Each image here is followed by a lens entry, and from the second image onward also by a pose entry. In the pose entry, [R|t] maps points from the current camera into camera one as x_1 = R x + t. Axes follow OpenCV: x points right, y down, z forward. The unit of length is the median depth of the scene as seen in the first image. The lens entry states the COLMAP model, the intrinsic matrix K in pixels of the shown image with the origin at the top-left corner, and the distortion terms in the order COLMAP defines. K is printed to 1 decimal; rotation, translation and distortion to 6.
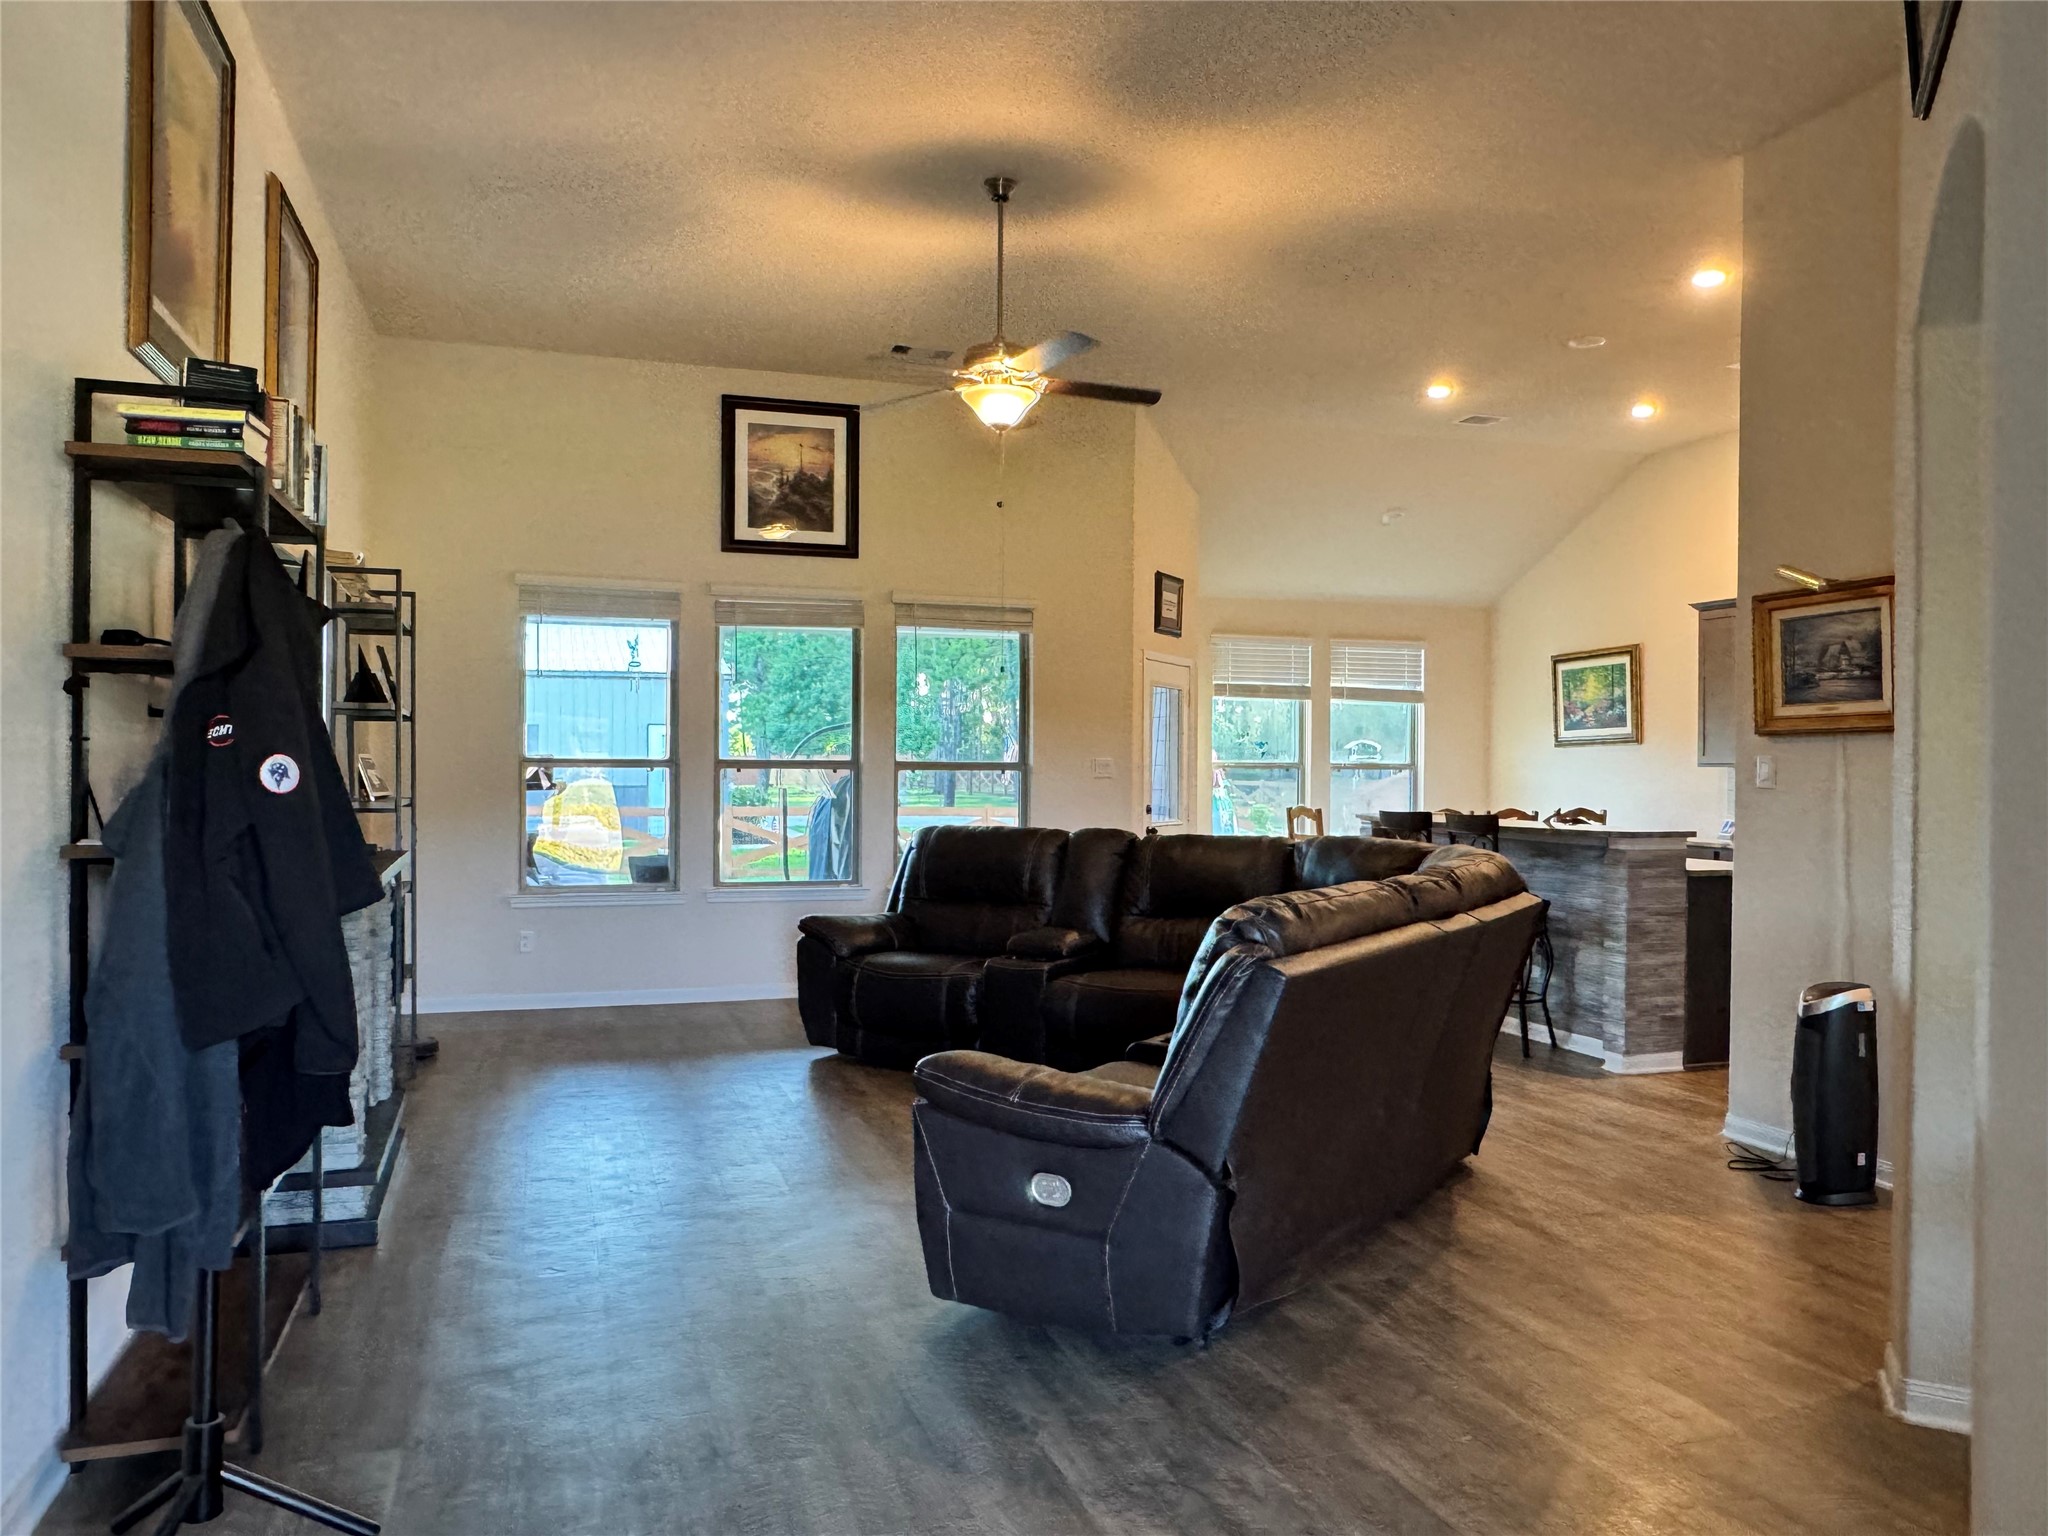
lens RADIAL K [[1424.9, 0, 1020.6], [0, 1424.9, 772.2], [0, 0, 1]] dist [-0.002593, -0.000502]
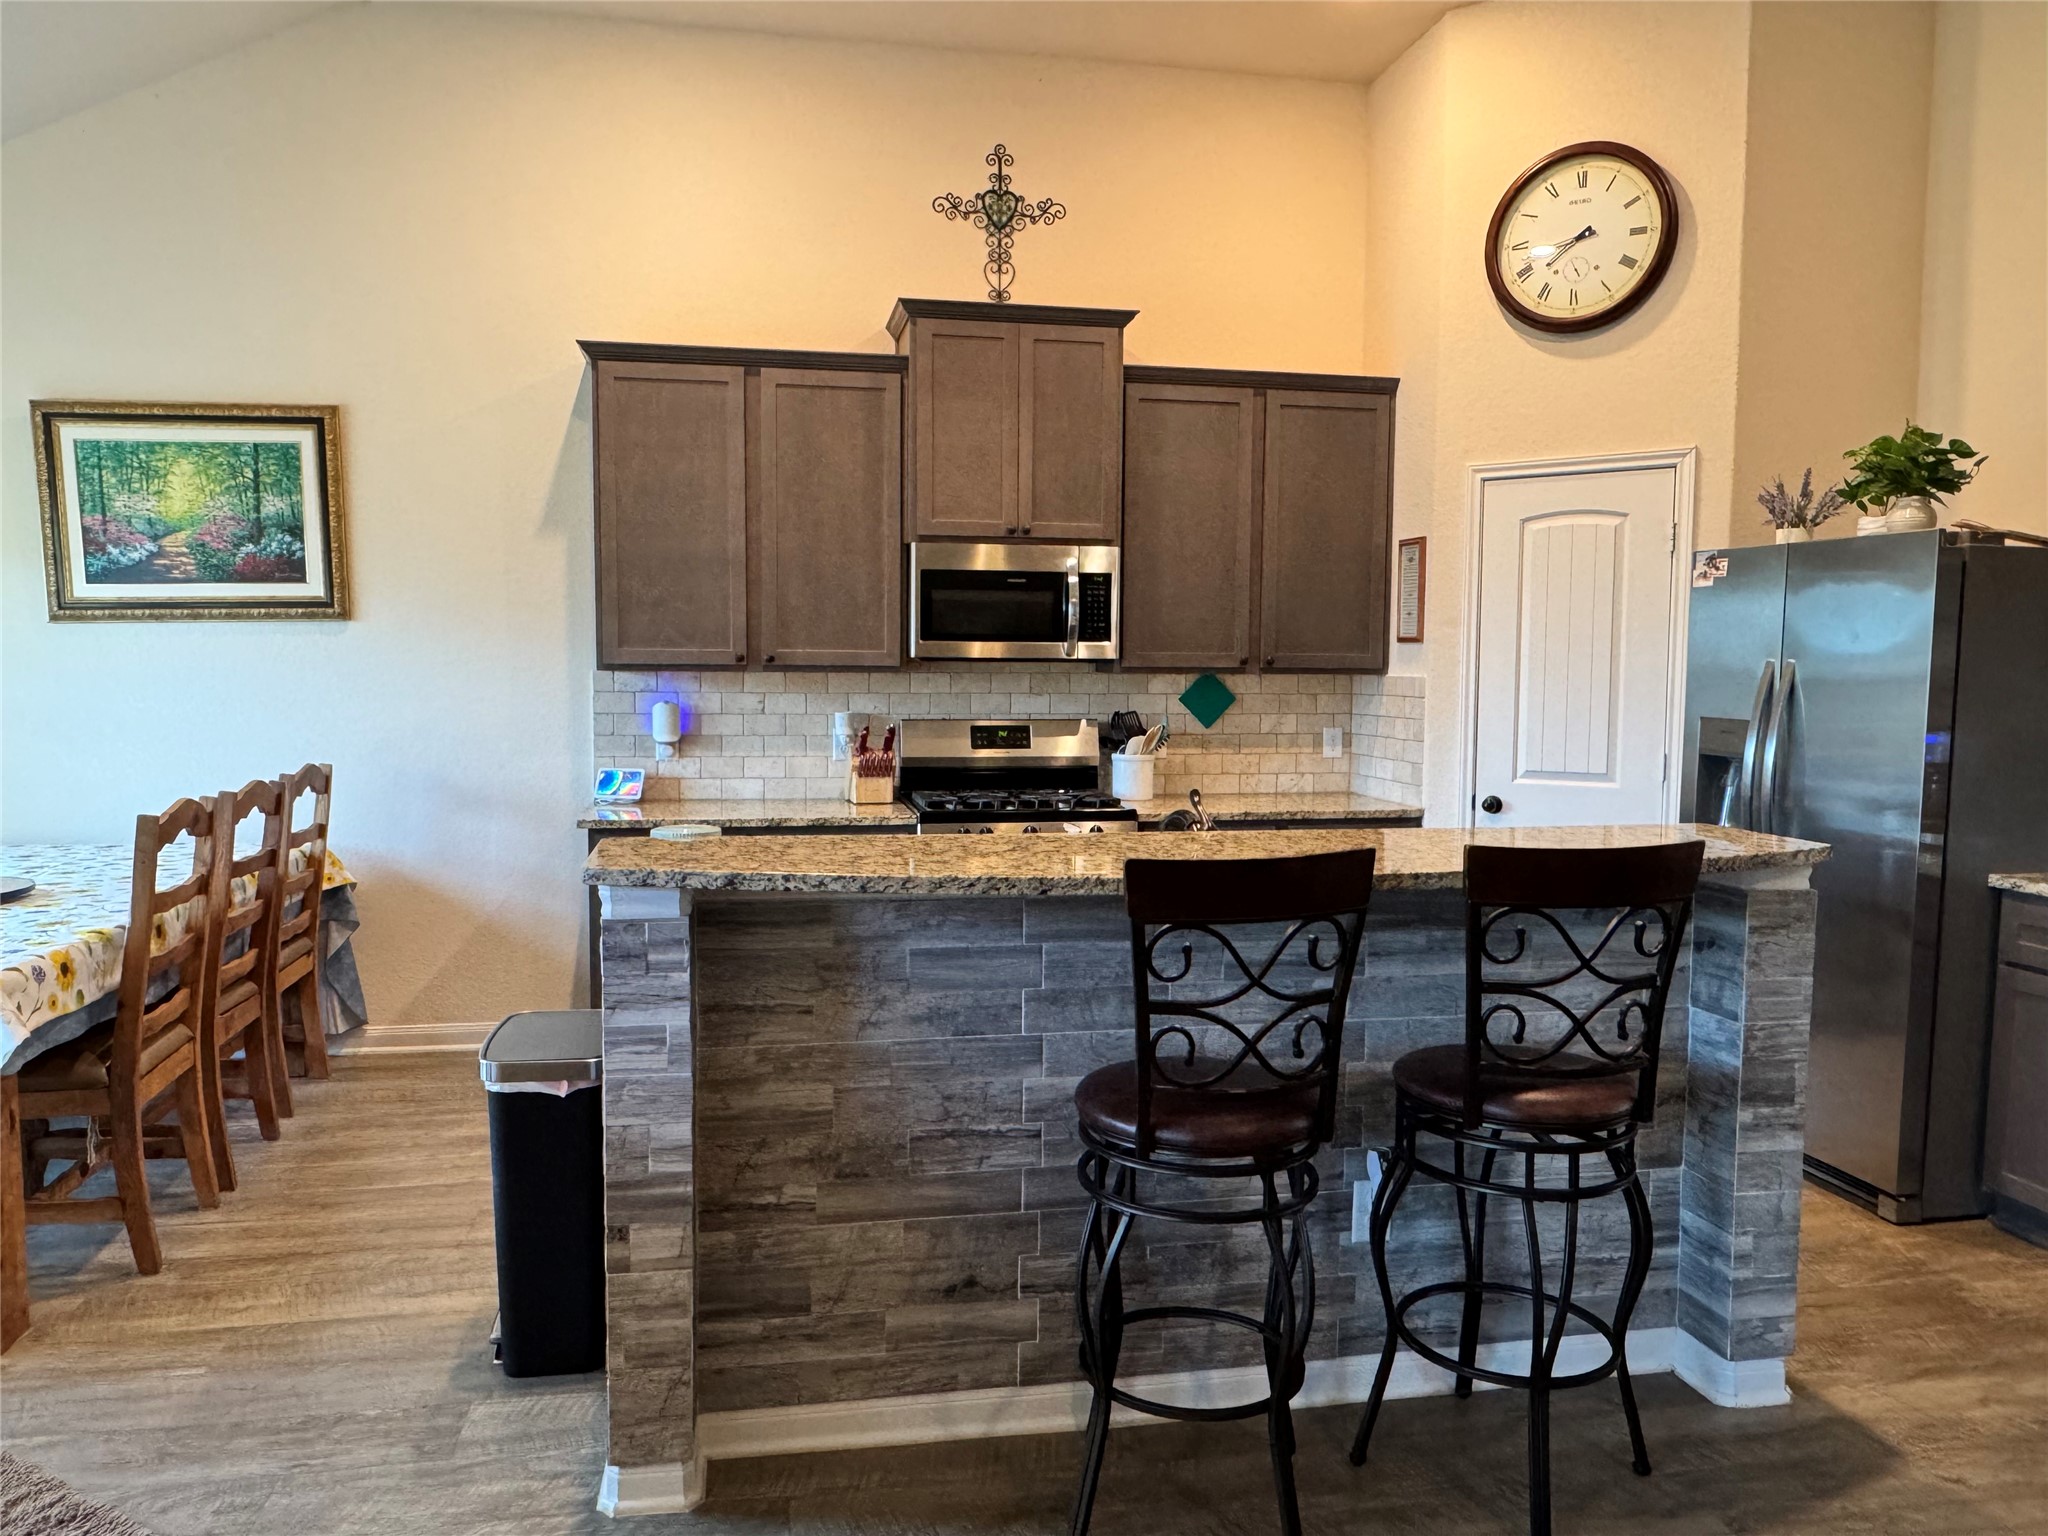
lens RADIAL K [[1424.9, 0, 1020.6], [0, 1424.9, 772.2], [0, 0, 1]] dist [-0.002593, -0.000502]
pose [[0.127968, -0.084178, 0.988200, -0.013444], [-0.001723, 0.996371, 0.085097, -0.009856], [-0.991777, -0.012592, 0.127359, 0.710772]]
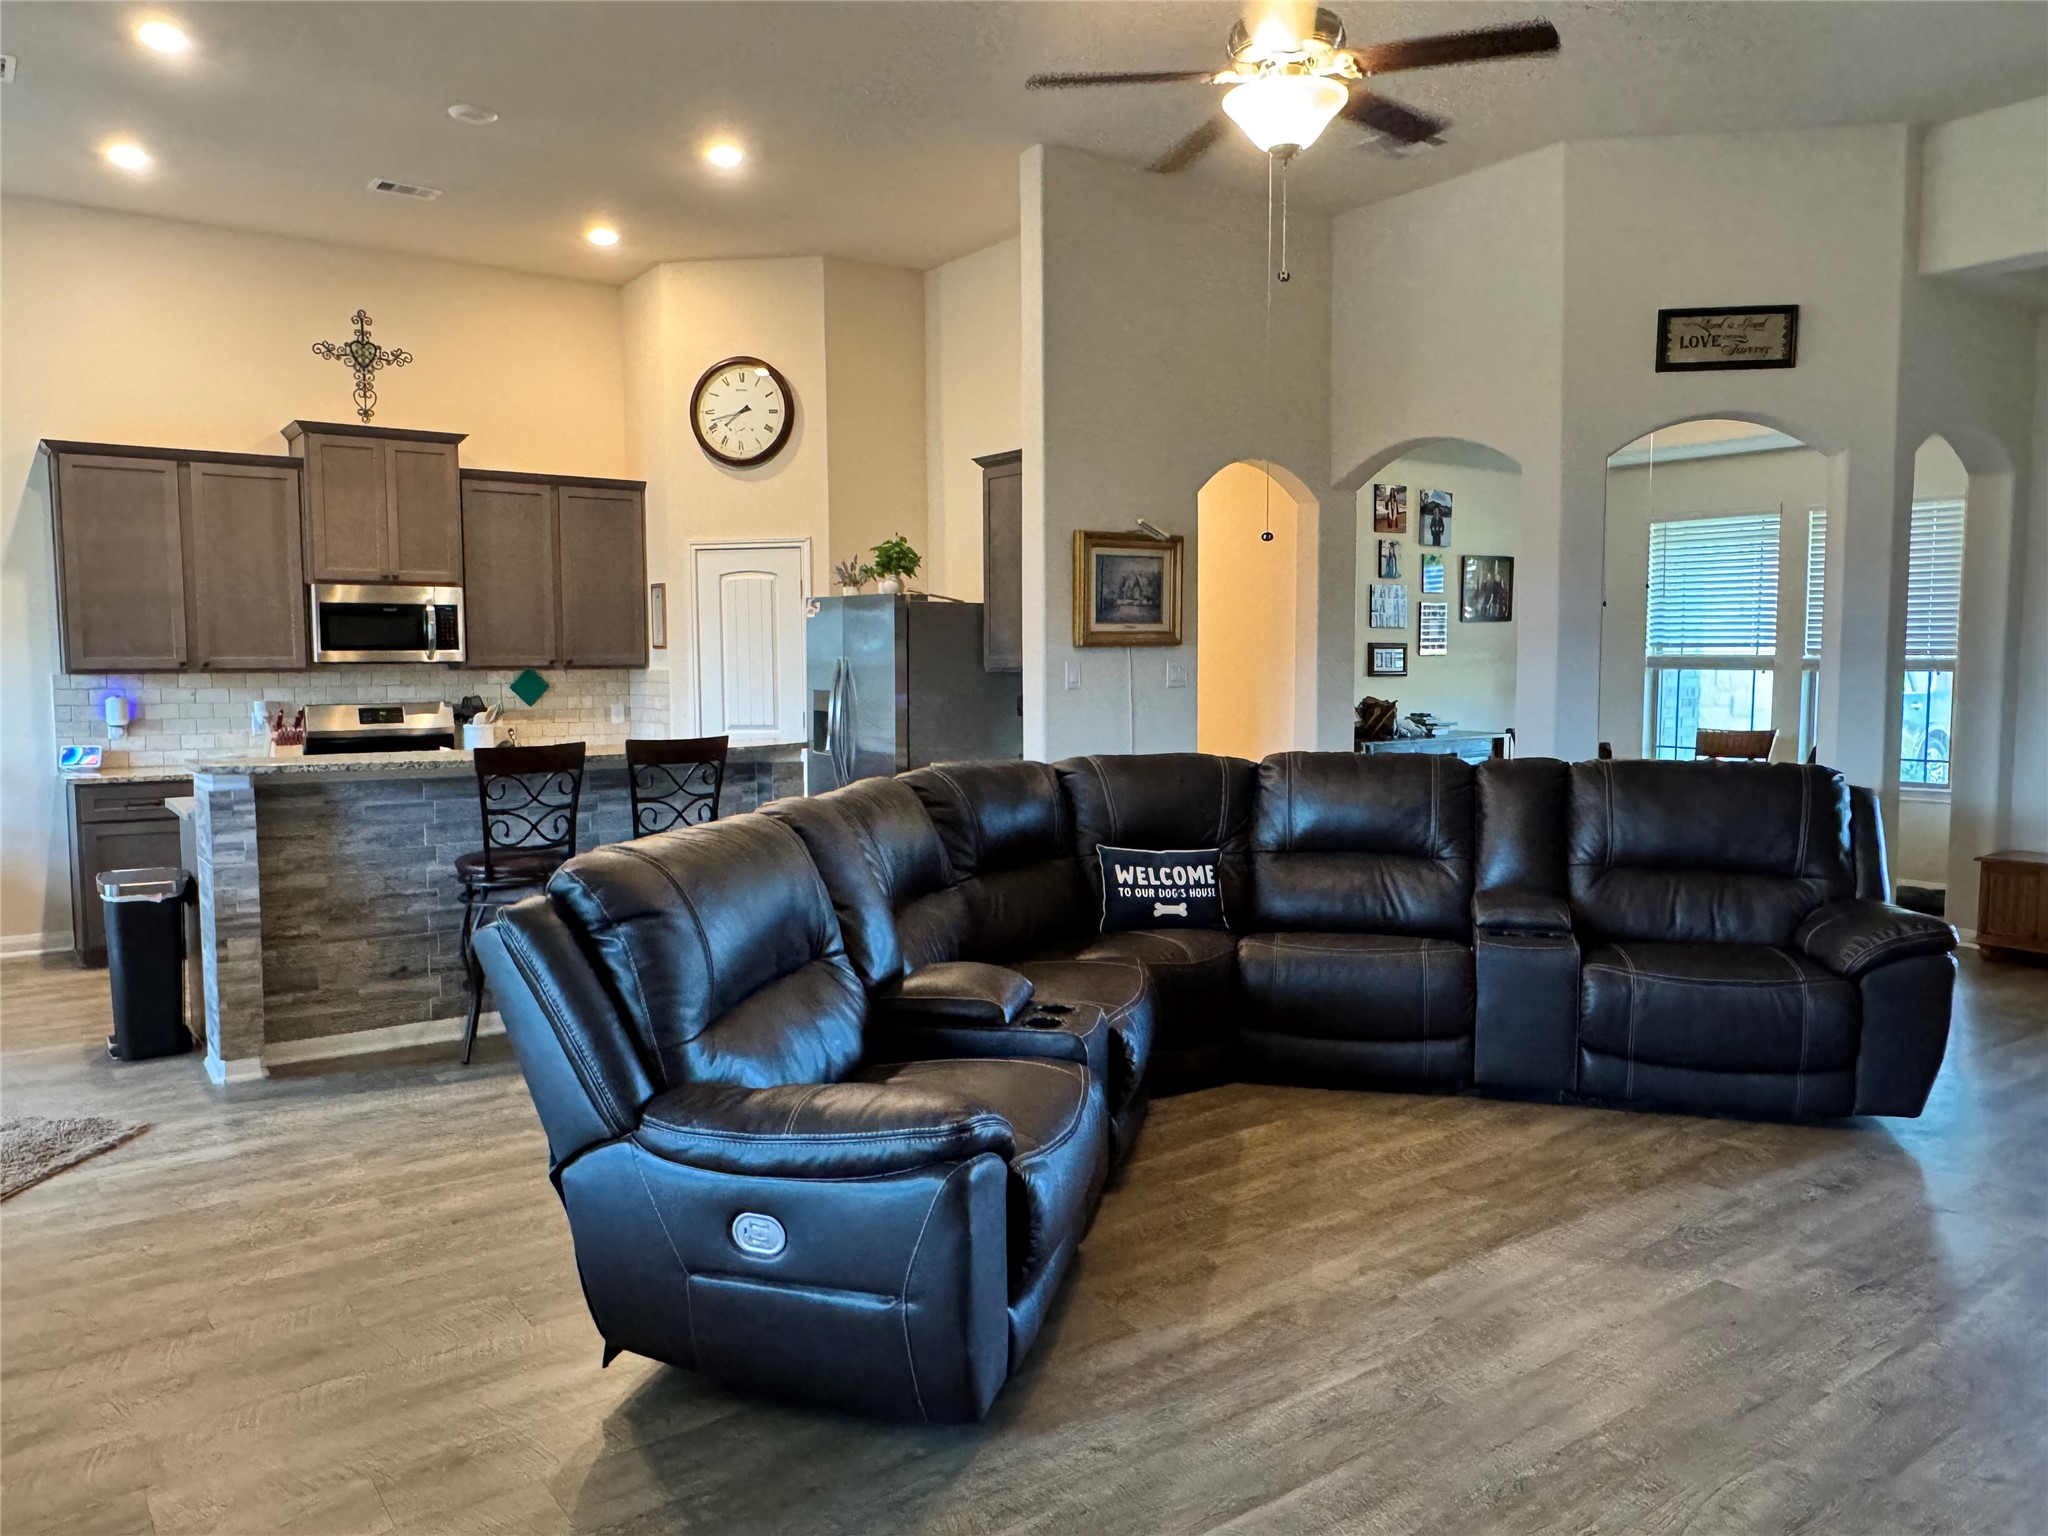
lens RADIAL K [[1424.9, 0, 1020.6], [0, 1424.9, 772.2], [0, 0, 1]] dist [-0.002593, -0.000502]
pose [[-0.307227, -0.083053, 0.948005, -0.305996], [0.006002, 0.995995, 0.089202, -0.013687], [-0.951617, 0.033095, -0.305499, 0.694163]]
